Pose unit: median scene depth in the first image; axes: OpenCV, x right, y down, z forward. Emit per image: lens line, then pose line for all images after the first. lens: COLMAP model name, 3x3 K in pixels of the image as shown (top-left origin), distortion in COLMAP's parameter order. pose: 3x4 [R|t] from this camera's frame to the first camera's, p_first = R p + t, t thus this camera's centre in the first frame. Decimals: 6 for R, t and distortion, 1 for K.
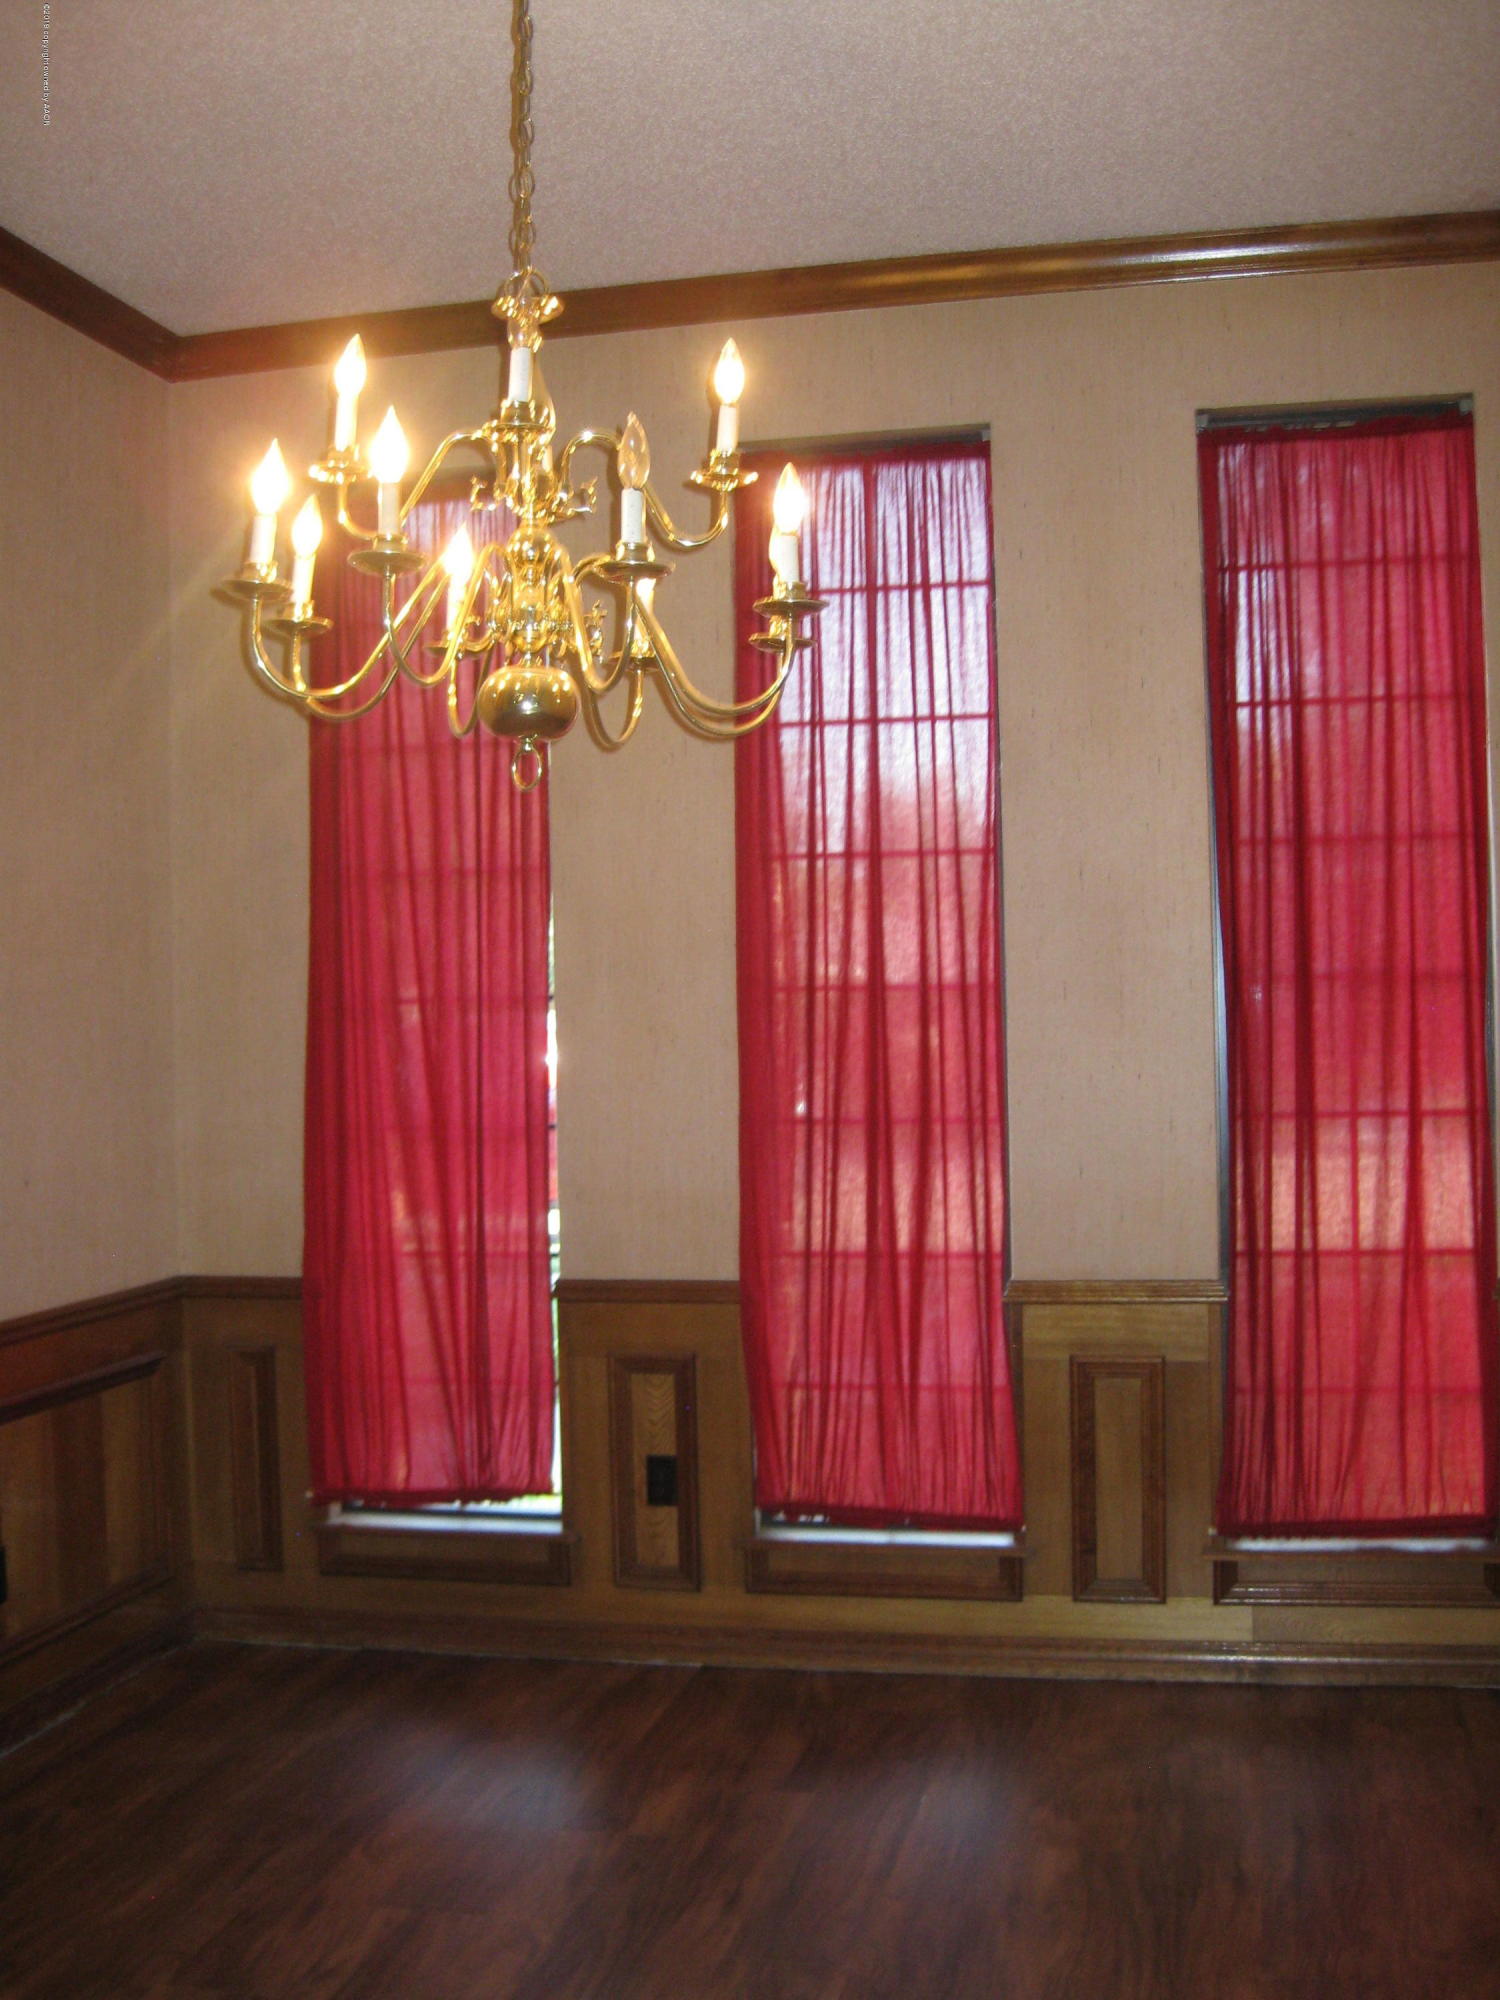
lens RADIAL K [[2205.4, 0, 750.0], [0, 2205.4, 1000.0], [0, 0, 1]] dist [-0.166862, 0.102475]
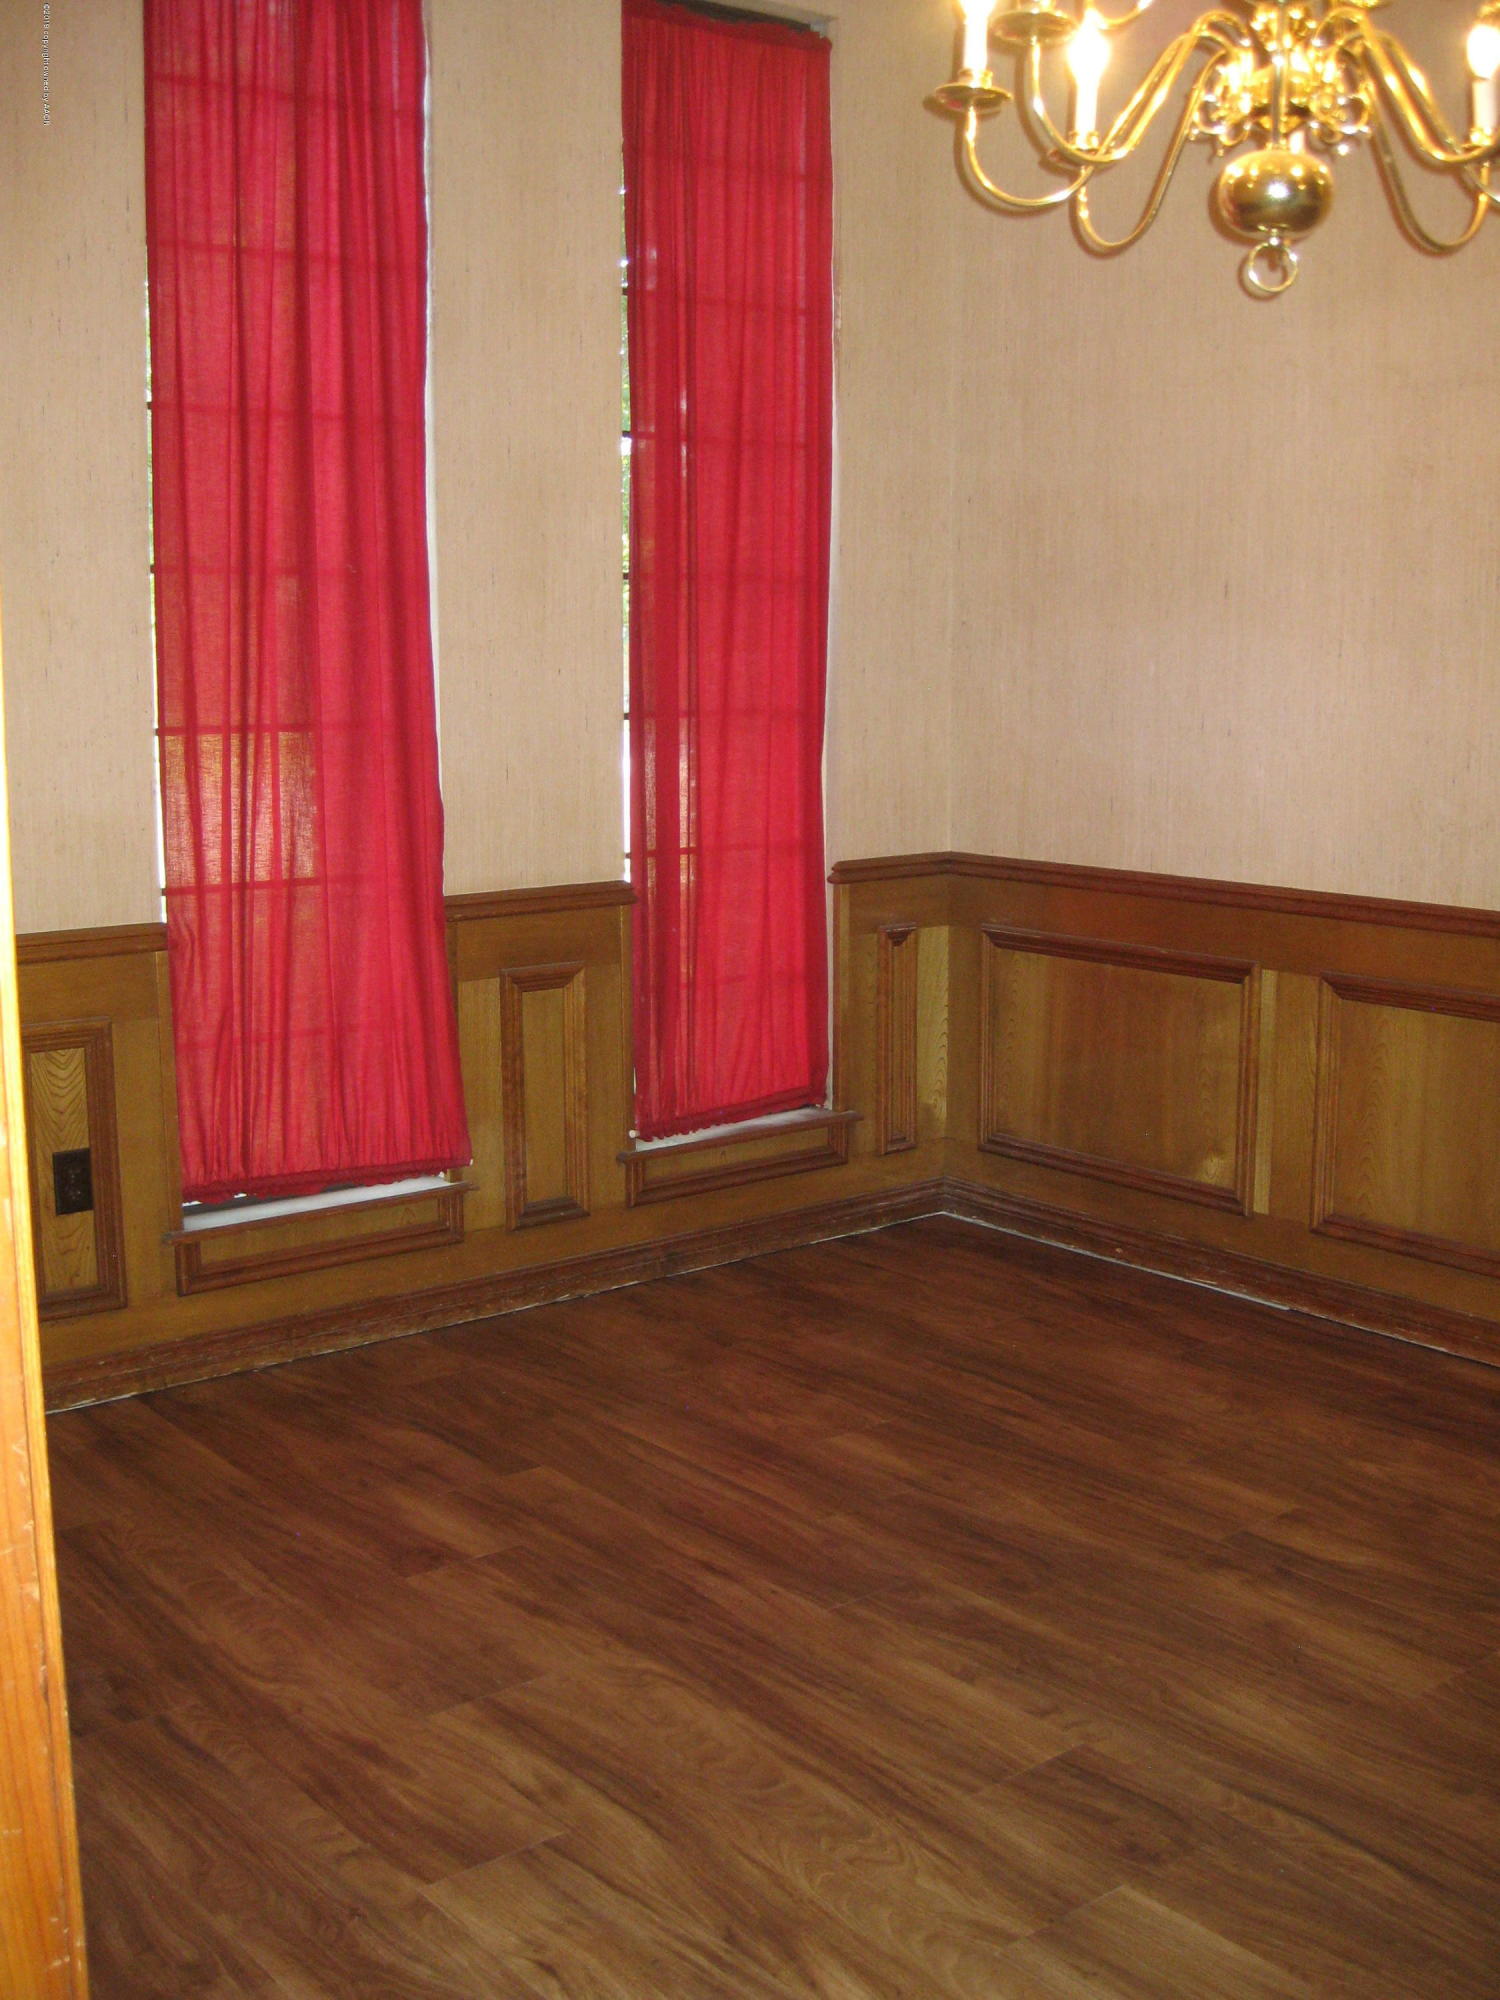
lens RADIAL K [[2205.4, 0, 750.0], [0, 2205.4, 1000.0], [0, 0, 1]] dist [-0.166862, 0.102475]
pose [[0.609866, -0.100558, 0.786099, -0.543759], [-0.015084, 0.990265, 0.138377, 0.043516], [-0.792361, -0.096249, 0.602412, 0.358550]]
